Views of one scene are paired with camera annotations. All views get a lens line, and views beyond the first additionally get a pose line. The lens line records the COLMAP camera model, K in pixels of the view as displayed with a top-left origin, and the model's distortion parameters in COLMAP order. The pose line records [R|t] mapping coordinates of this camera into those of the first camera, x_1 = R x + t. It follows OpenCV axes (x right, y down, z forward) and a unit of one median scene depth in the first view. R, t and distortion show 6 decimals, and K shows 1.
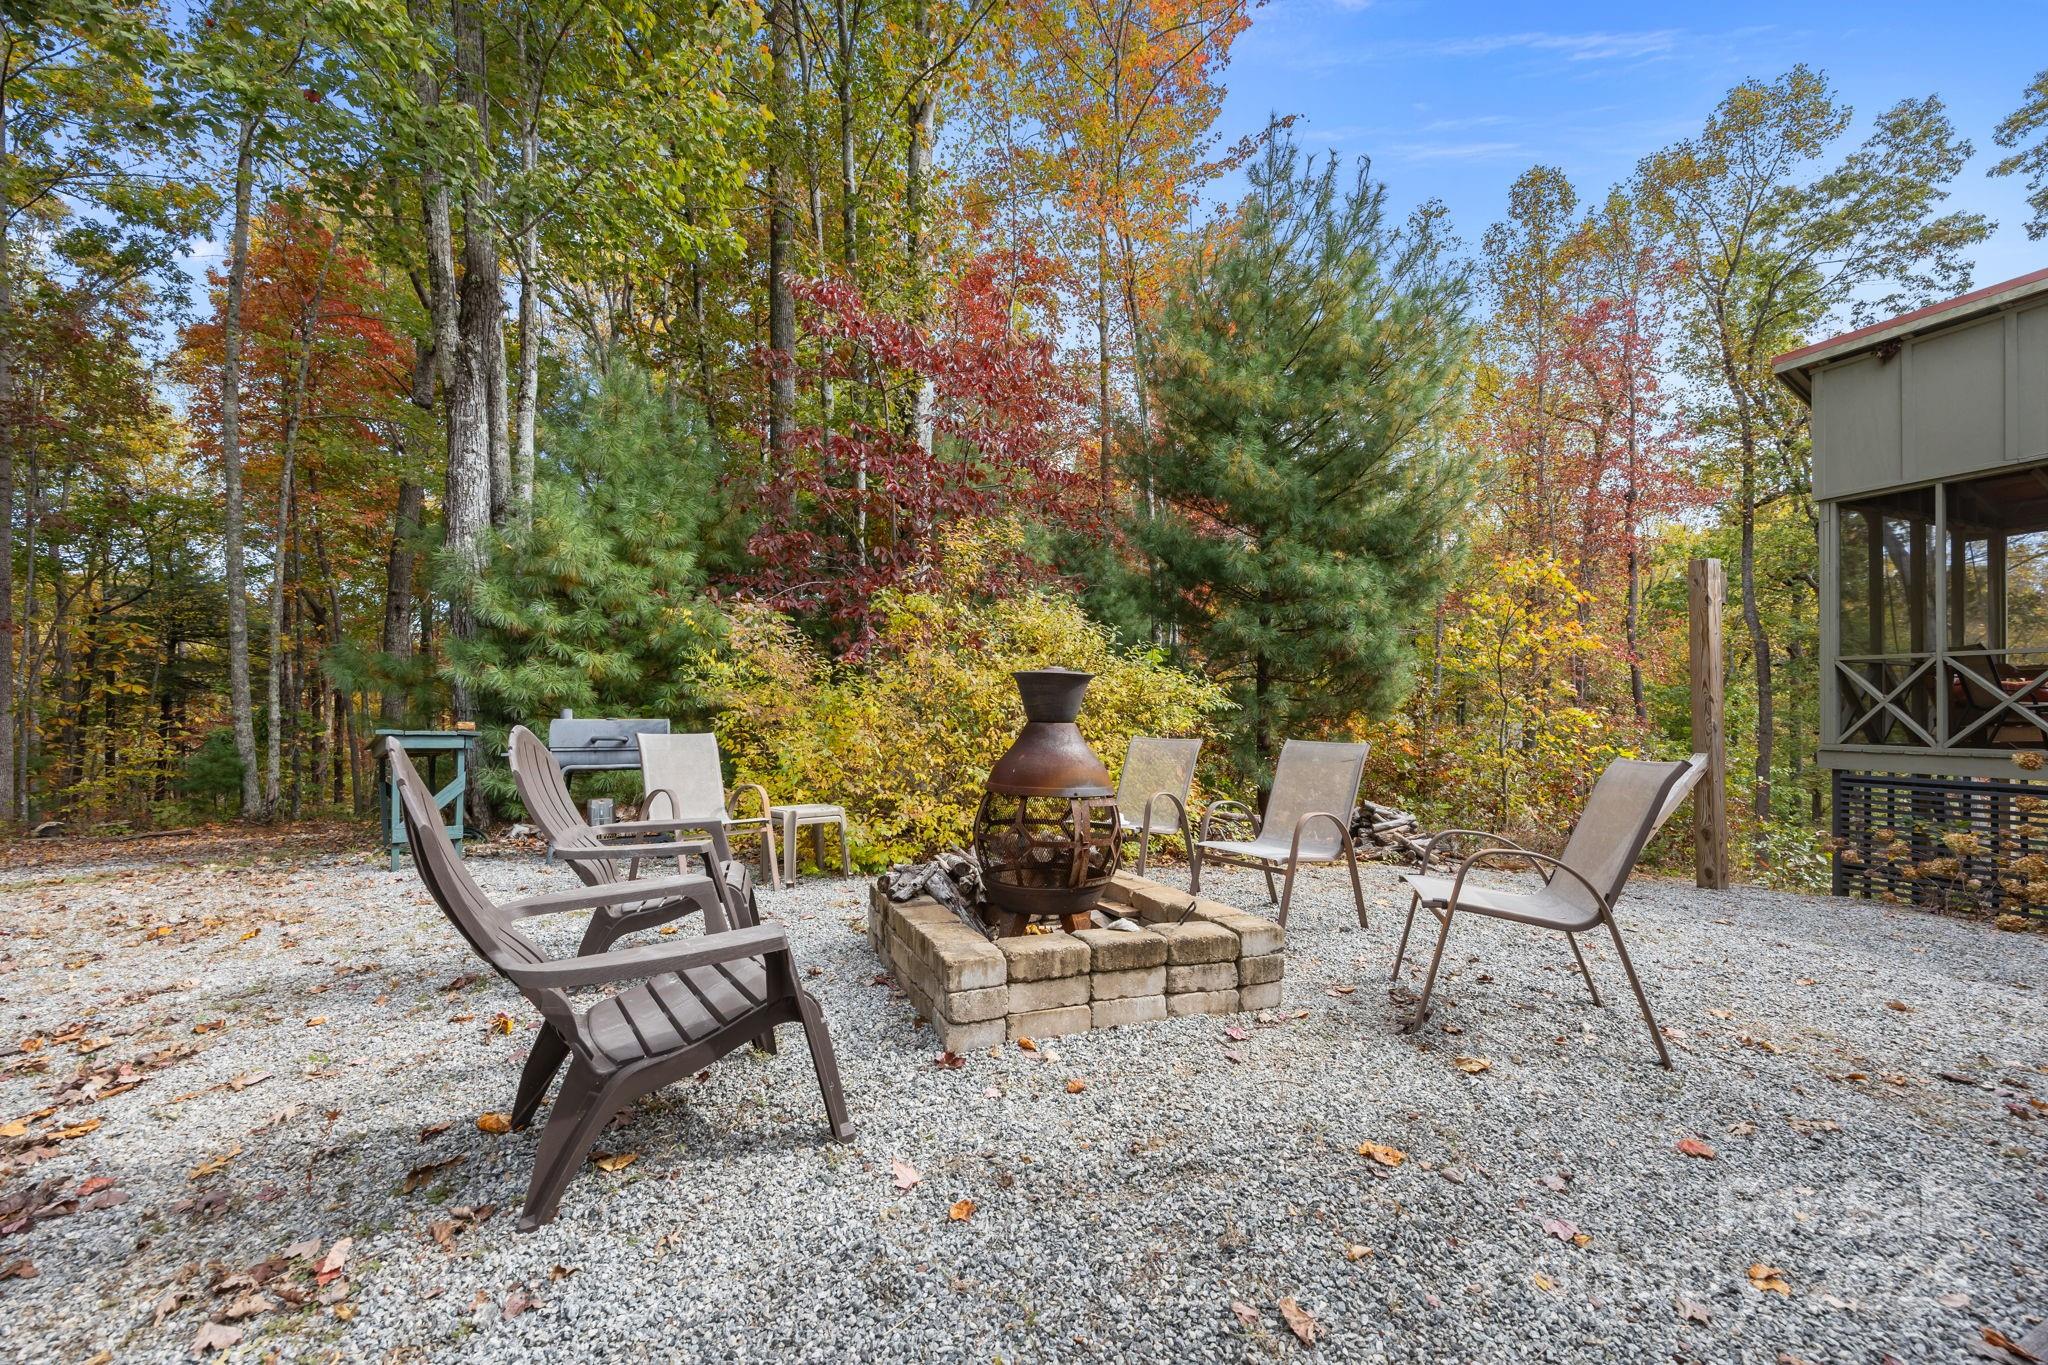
lens RADIAL K [[791.5, 0, 1031.3], [0, 791.5, 698.2], [0, 0, 1]] dist [0.000309, -0.000722]
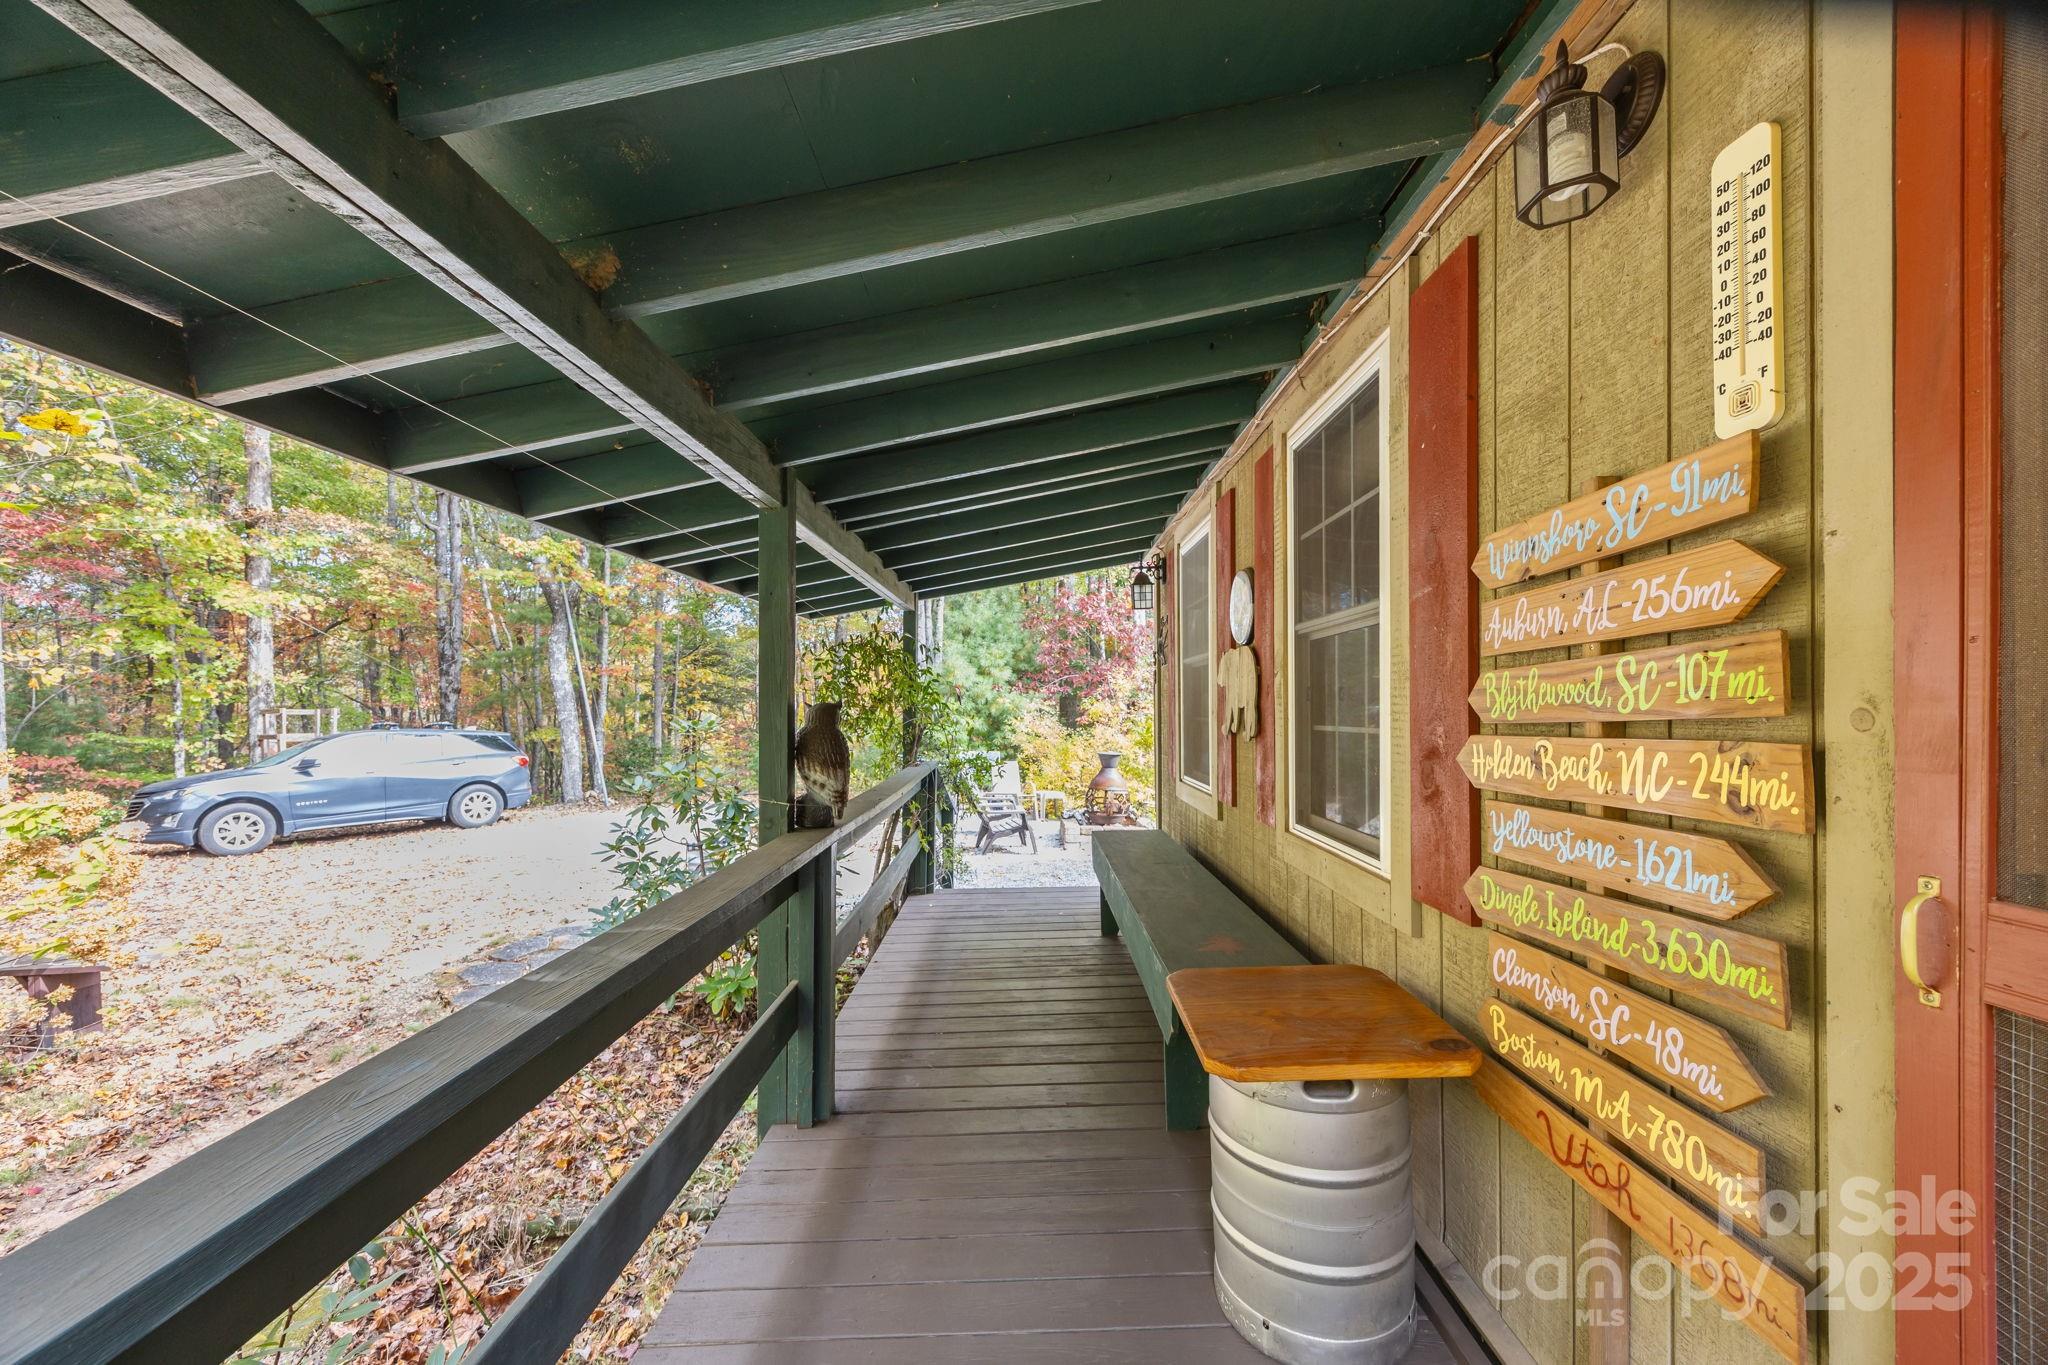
lens RADIAL K [[791.5, 0, 1022.5], [0, 791.5, 694.9], [0, 0, 1]] dist [0.000309, -0.000722]
pose [[0.924626, 0.006017, -0.380828, 0.433135], [-0.008747, 0.999947, -0.005438, -0.114975], [0.380775, 0.008359, 0.924630, -0.998278]]
